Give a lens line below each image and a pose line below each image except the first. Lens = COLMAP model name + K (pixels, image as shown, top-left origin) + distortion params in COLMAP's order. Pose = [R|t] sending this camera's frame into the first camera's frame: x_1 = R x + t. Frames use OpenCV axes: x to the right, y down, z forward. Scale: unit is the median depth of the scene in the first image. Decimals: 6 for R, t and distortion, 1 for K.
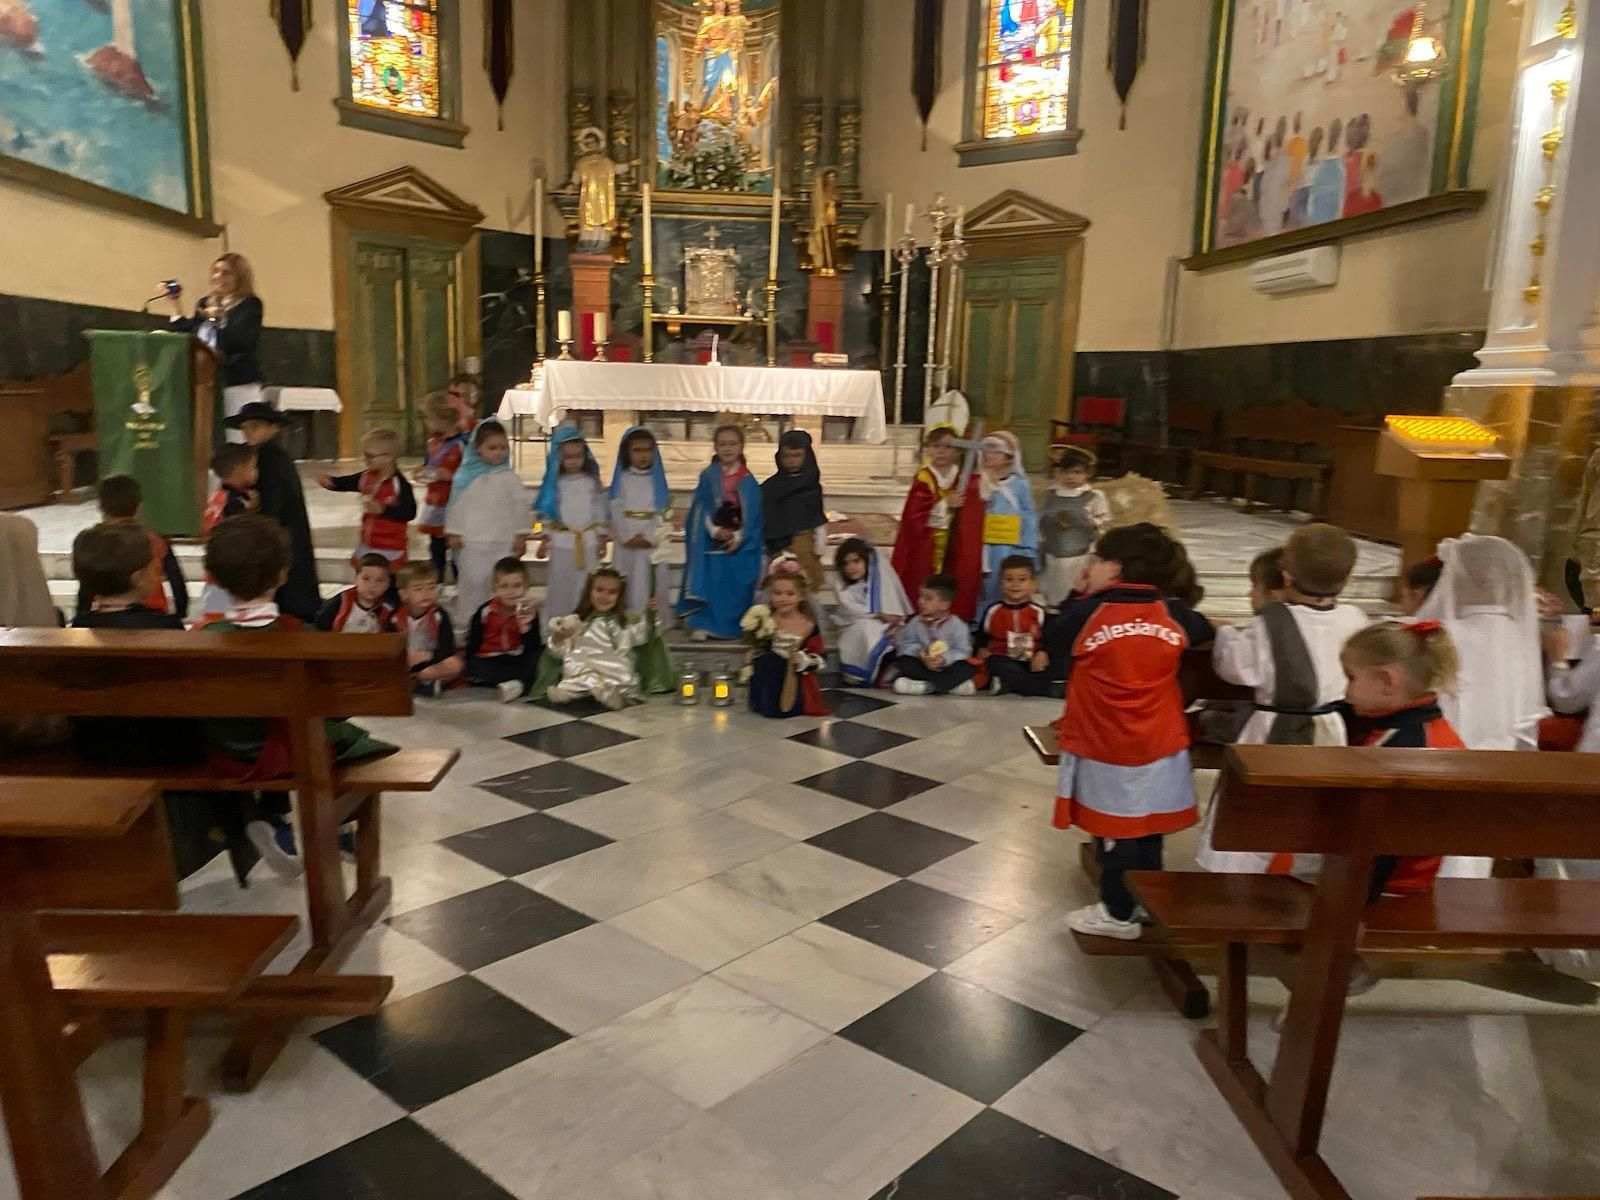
lens RADIAL K [[1220.5, 0, 800.0], [0, 1220.5, 600.0], [0, 0, 1]] dist [0.037119, -0.000502]
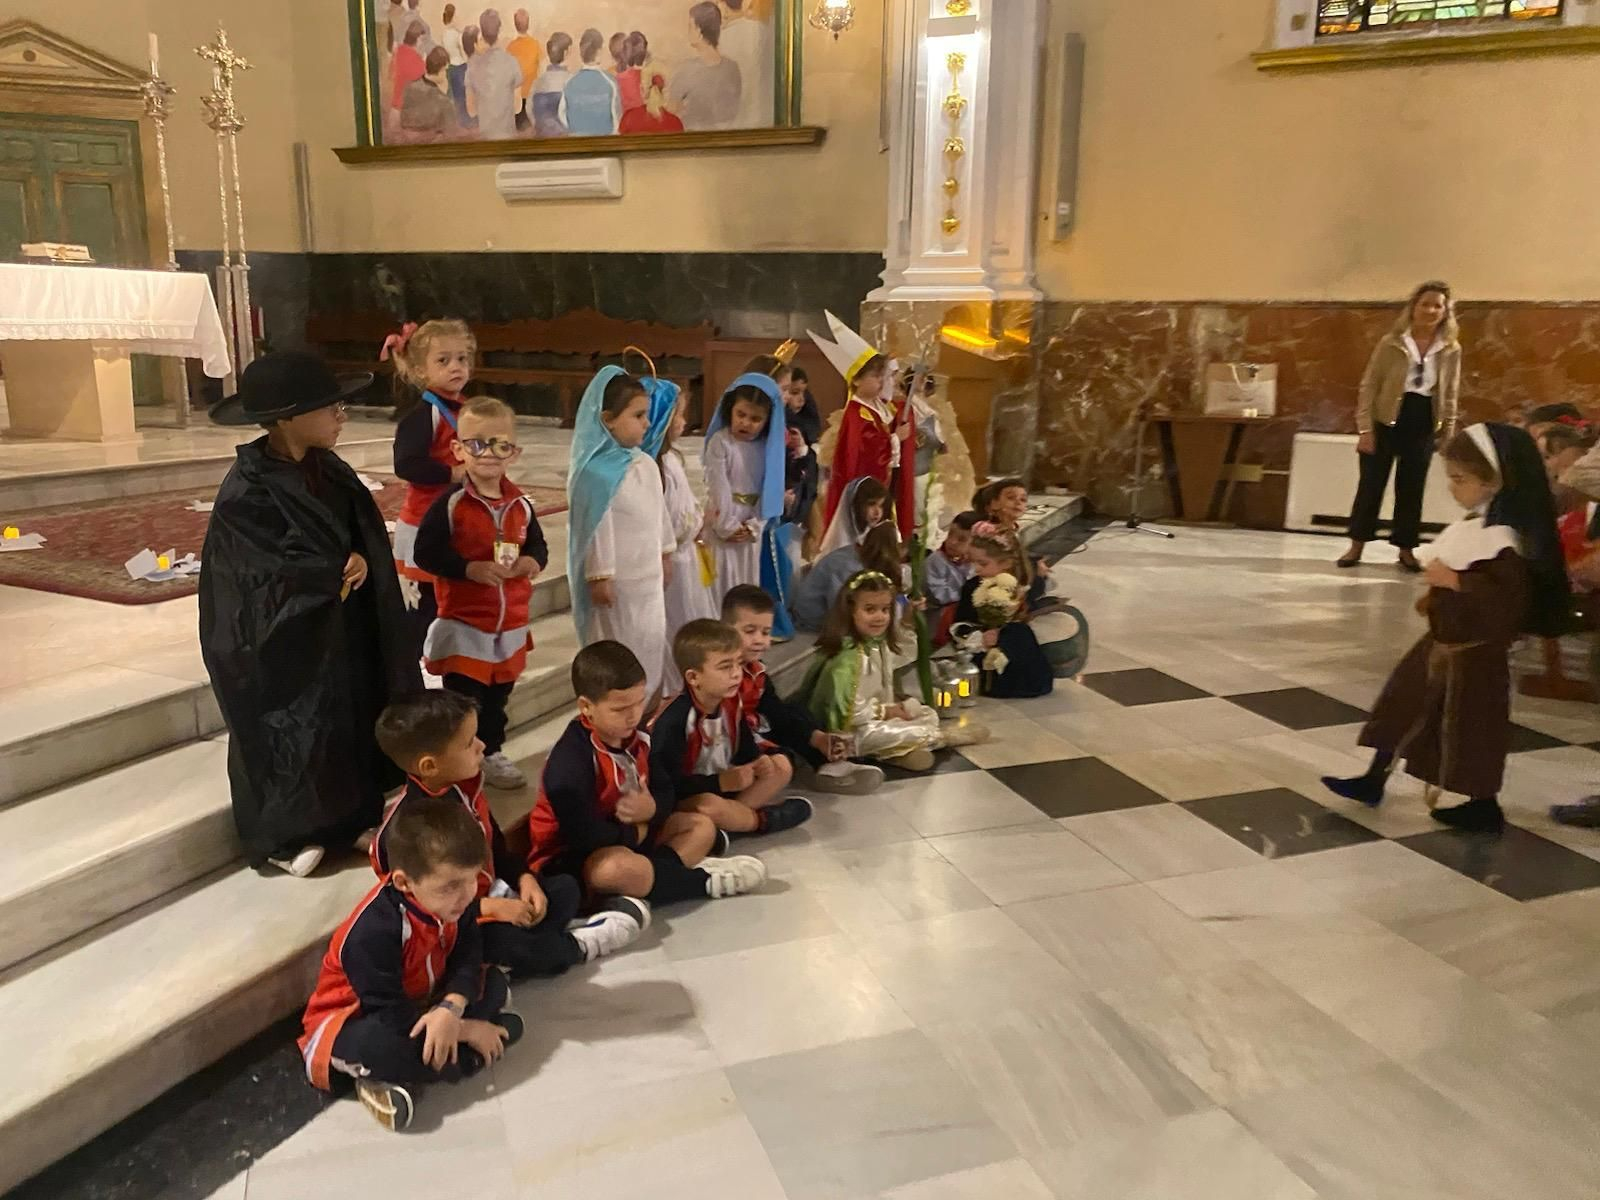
lens RADIAL K [[1222.7, 0, 800.0], [0, 1222.7, 600.0], [0, 0, 1]] dist [0.002301, -0.000104]
pose [[0.477814, -0.211663, 0.852580, -0.416214], [0.147122, 0.976112, 0.159879, -0.066563], [-0.866054, 0.049040, 0.497540, 0.364156]]
